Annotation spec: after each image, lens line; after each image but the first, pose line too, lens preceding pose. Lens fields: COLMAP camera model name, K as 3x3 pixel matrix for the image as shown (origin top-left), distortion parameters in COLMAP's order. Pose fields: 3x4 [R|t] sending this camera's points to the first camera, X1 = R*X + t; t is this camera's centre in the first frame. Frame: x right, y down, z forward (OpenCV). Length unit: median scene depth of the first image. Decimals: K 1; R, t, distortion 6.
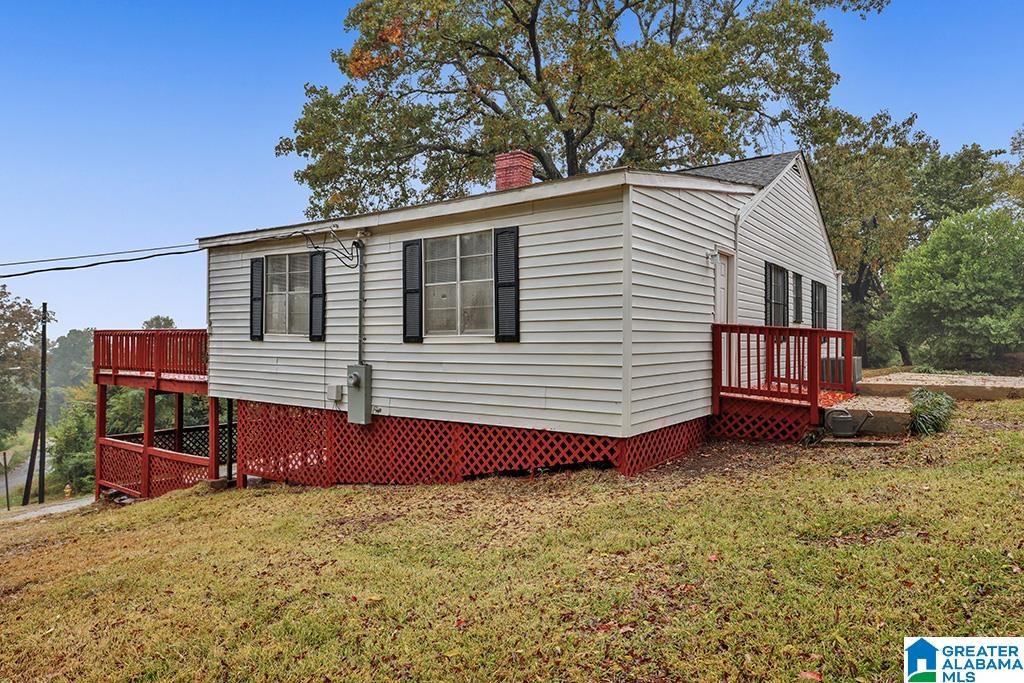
lens RADIAL K [[644.0, 0, 512.1], [0, 644.0, 338.4], [0, 0, 1]] dist [0.001458, 0.000462]
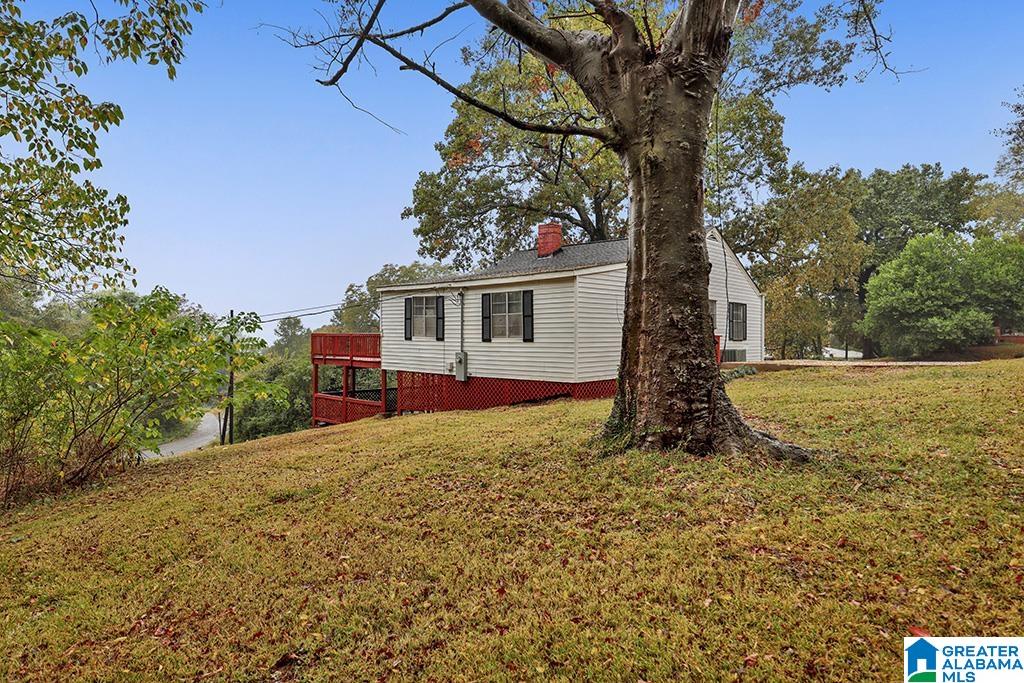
lens RADIAL K [[600.9, 0, 511.7], [0, 600.9, 339.9], [0, 0, 1]] dist [-0.000188, -0.000034]
pose [[0.992745, -0.000499, -0.120238, 0.138645], [0.002092, 0.999912, 0.013122, -0.021055], [0.120221, -0.013278, 0.992658, -0.795323]]
